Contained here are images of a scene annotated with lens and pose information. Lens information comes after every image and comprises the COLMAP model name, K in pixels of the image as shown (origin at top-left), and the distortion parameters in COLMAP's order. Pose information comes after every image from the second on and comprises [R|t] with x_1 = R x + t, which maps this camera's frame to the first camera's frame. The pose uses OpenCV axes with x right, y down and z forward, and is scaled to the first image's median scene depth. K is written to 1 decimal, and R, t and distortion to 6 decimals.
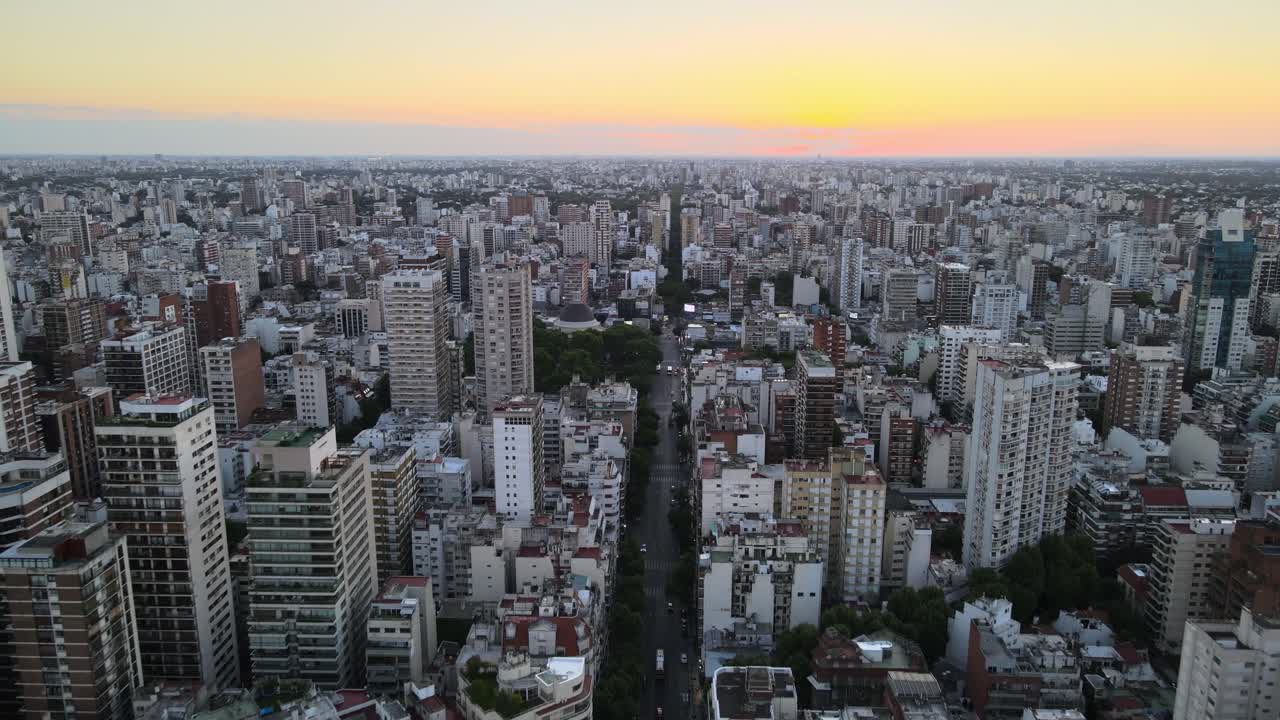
lens RADIAL K [[960.8, 0, 644.2], [0, 960.8, 356.2], [0, 0, 1]] dist [-0.012777, 0.054812]
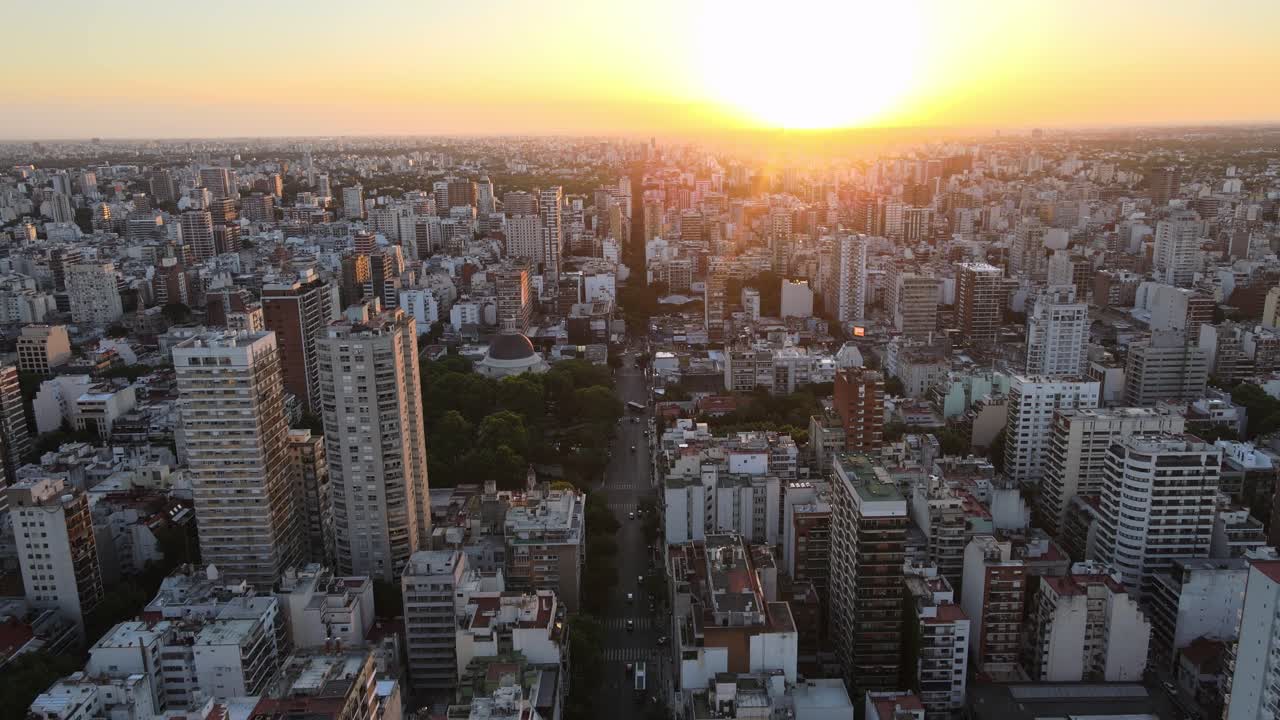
lens RADIAL K [[960.8, 0, 644.2], [0, 960.8, 356.2], [0, 0, 1]] dist [-0.012777, 0.054812]
pose [[0.999048, -0.026289, 0.034811, 0.008076], [0.025412, 0.999354, 0.025400, -0.046873], [-0.035456, -0.024491, 0.999071, 0.196175]]
